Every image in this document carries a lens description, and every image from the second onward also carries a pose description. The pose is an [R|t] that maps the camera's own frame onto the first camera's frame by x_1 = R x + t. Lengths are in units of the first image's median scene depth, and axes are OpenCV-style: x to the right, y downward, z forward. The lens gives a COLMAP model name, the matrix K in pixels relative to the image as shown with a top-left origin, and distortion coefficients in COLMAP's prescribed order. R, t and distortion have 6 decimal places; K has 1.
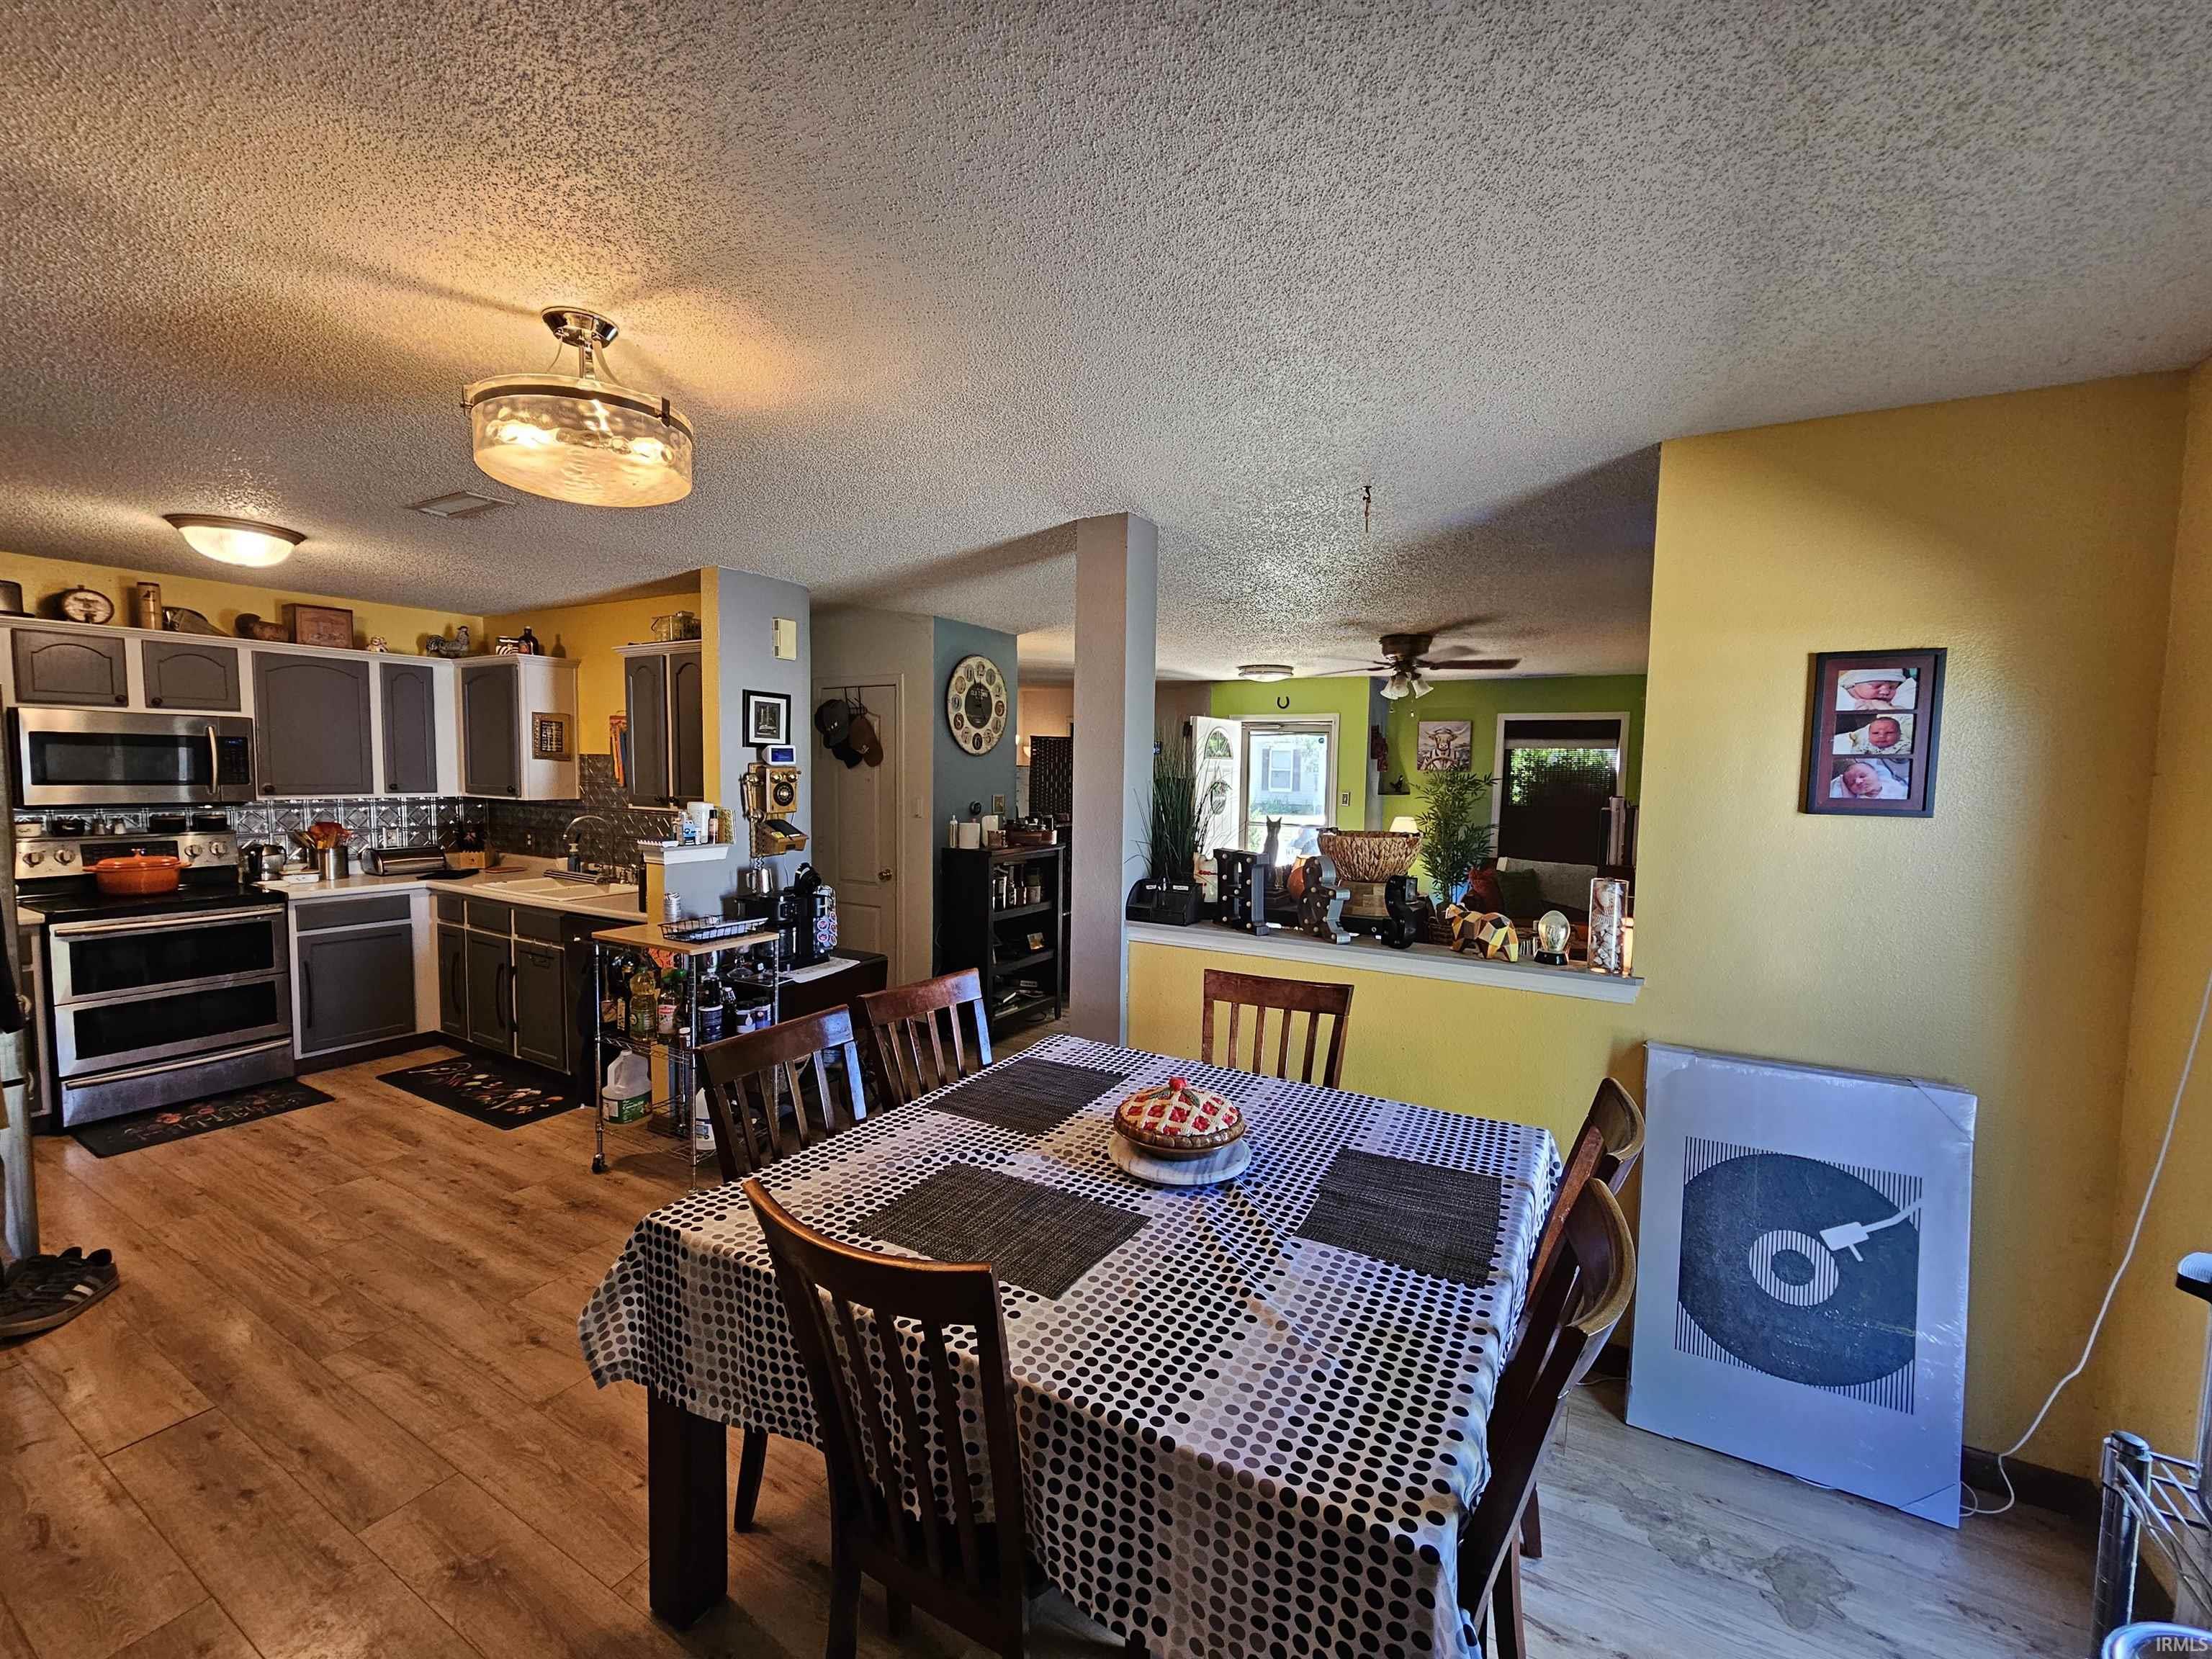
lens RADIAL K [[892.9, 0, 1102.5], [0, 892.9, 837.7], [0, 0, 1]] dist [-0.003194, 0.000185]
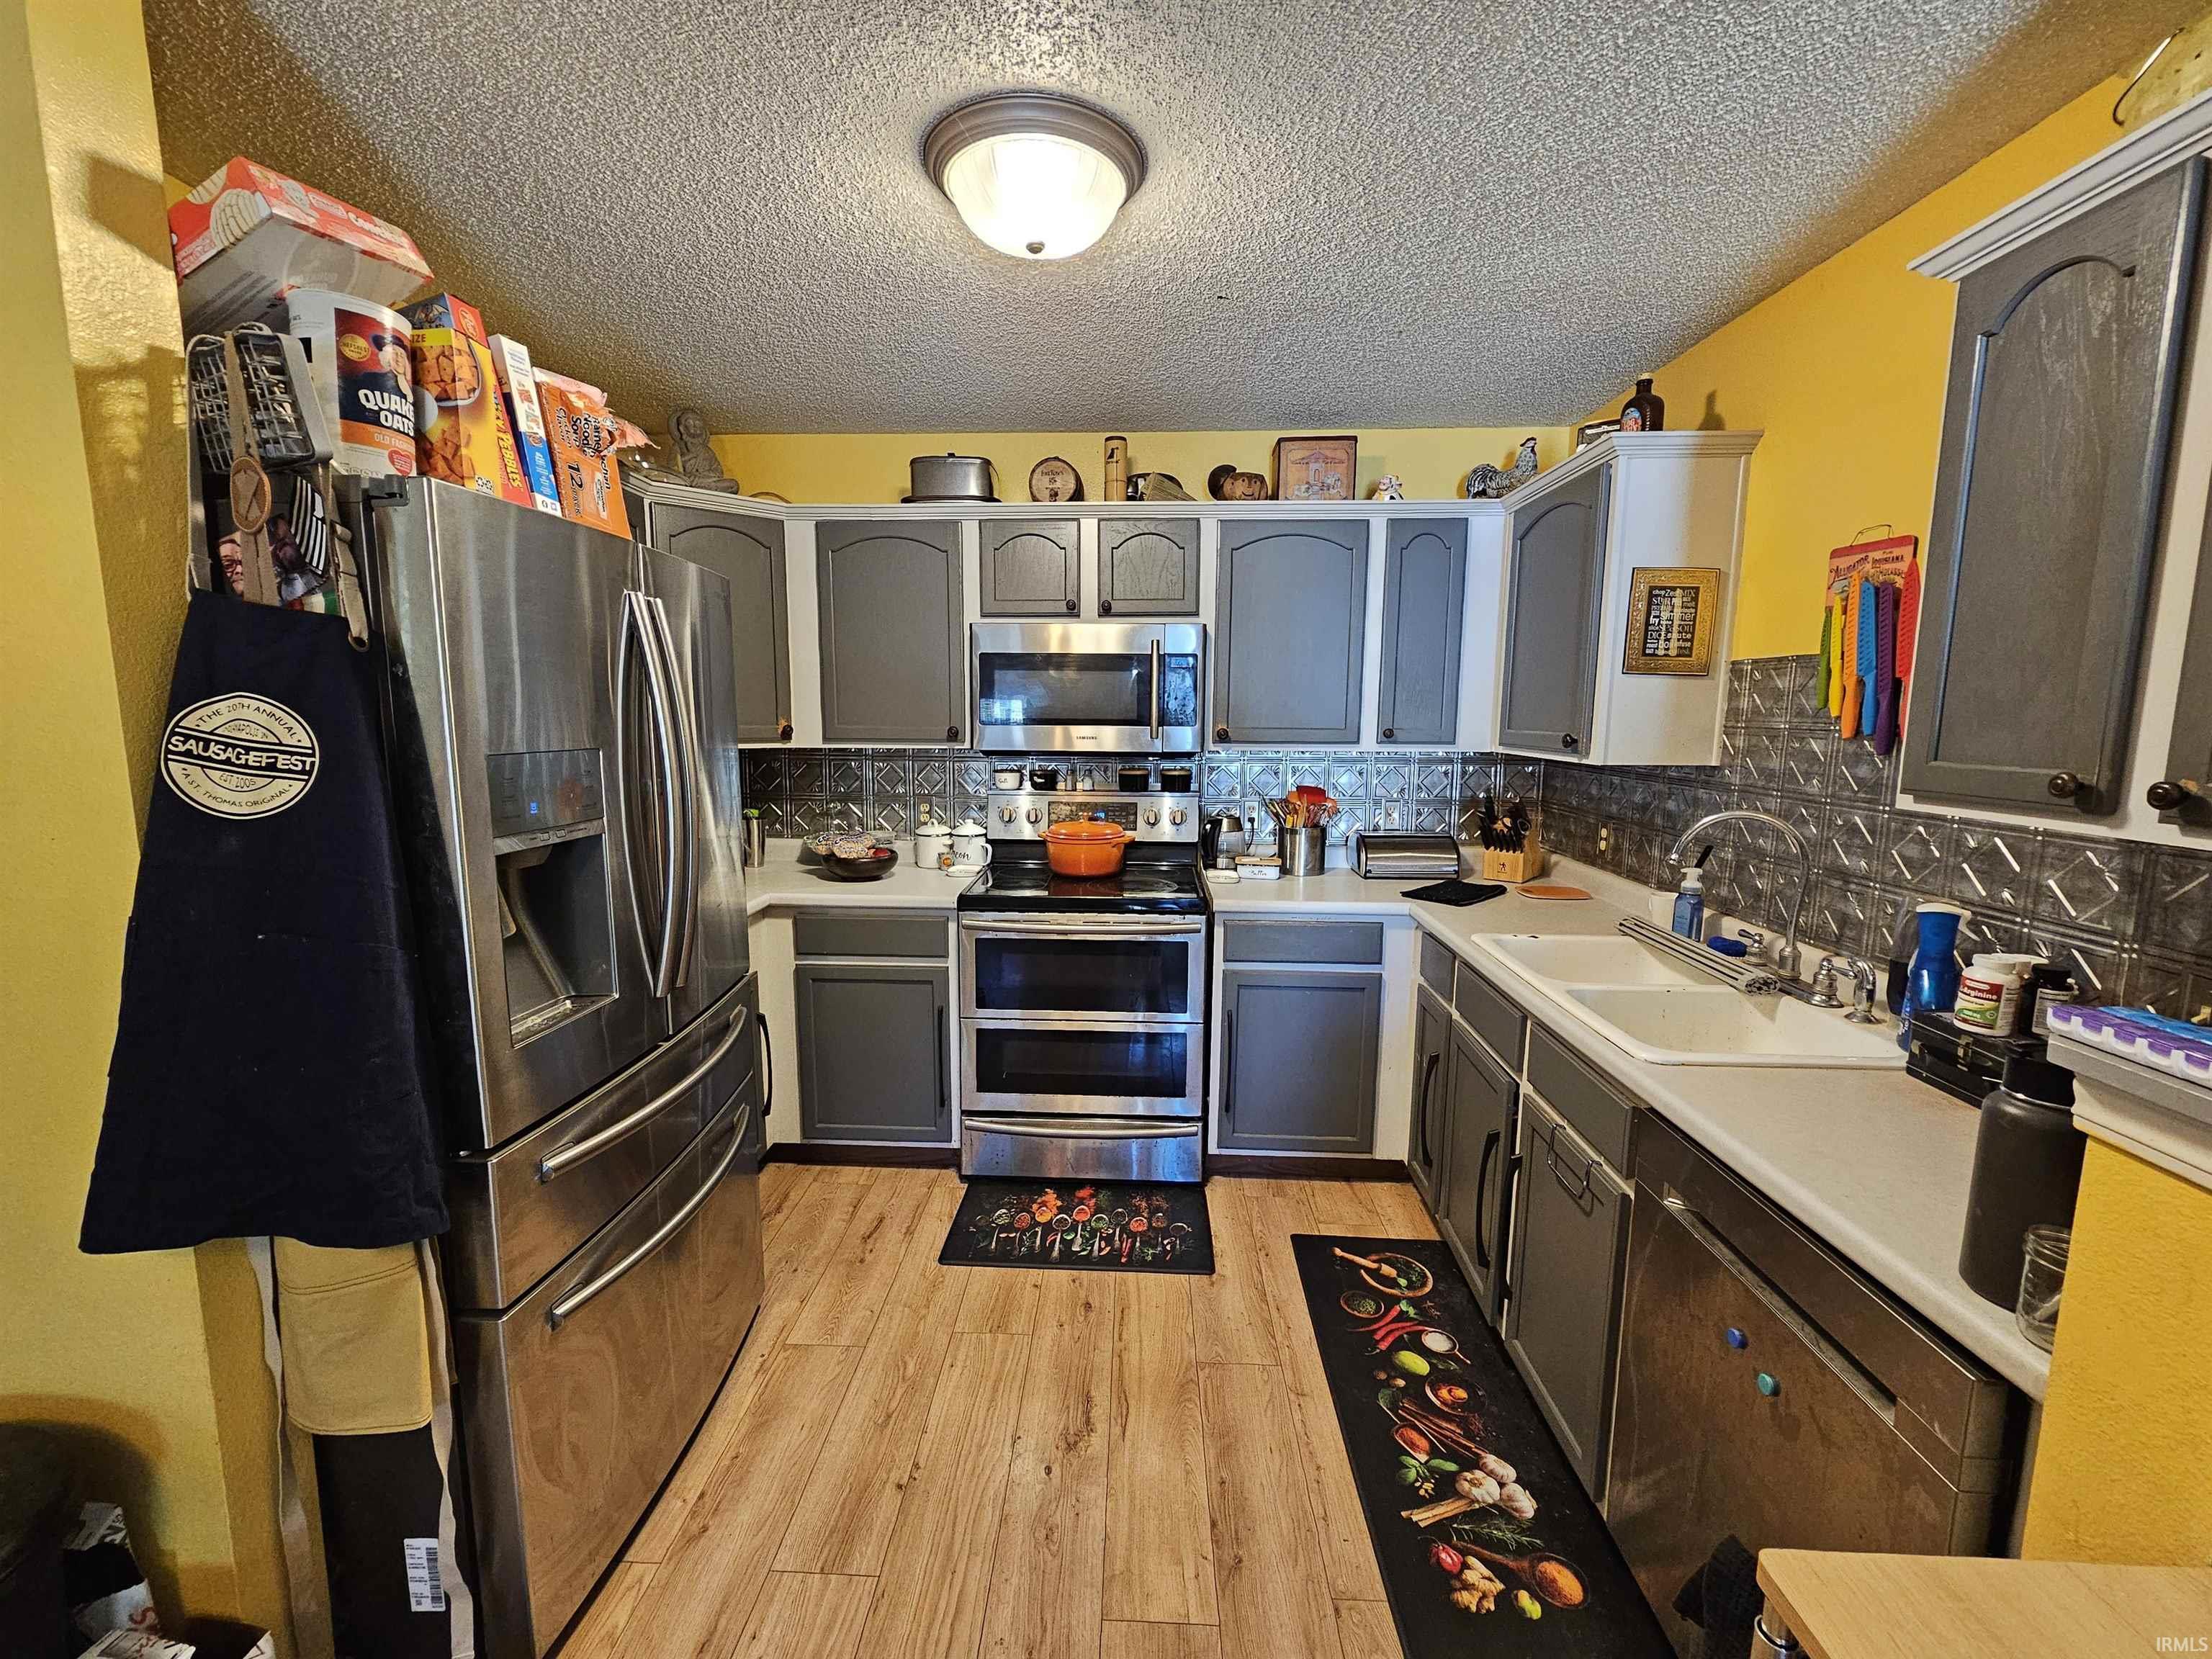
lens RADIAL K [[892.9, 0, 1104.6], [0, 892.9, 830.9], [0, 0, 1]] dist [-0.003194, 0.000185]
pose [[0.444319, 0.105364, -0.889651, -0.349155], [-0.066497, 0.994199, 0.084535, -0.030212], [0.893397, 0.021598, 0.448748, 0.570819]]
